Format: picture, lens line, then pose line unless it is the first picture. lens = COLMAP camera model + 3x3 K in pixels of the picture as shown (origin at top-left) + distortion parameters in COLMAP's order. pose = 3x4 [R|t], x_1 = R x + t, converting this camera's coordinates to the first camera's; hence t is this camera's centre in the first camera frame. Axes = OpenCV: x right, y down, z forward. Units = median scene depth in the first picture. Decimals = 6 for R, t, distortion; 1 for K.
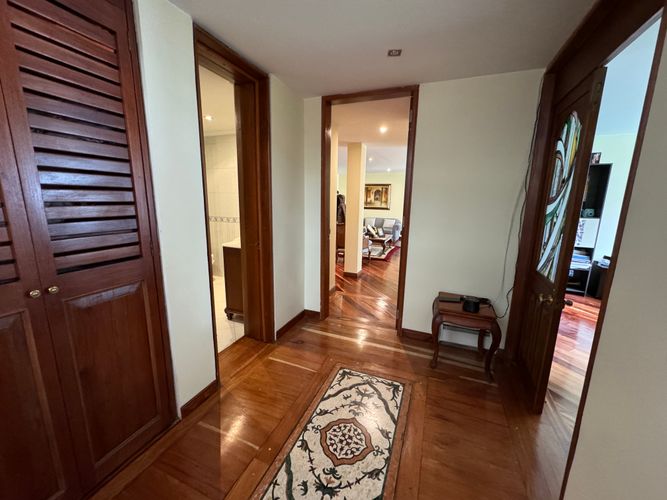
lens RADIAL K [[264.7, 0, 336.3], [0, 264.7, 248.1], [0, 0, 1]] dist [0.000266, -0.000029]
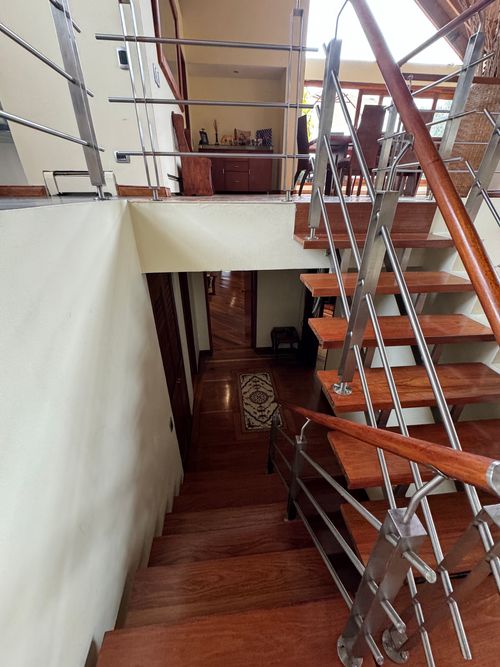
lens RADIAL K [[264.7, 0, 250.0], [0, 264.7, 333.5], [0, 0, 1]] dist [0.000266, -0.000029]
pose [[0.883873, -0.239133, 0.401974, -0.682840], [0.100636, 0.936523, 0.335853, -0.561892], [-0.456772, -0.256398, 0.851833, -0.764227]]
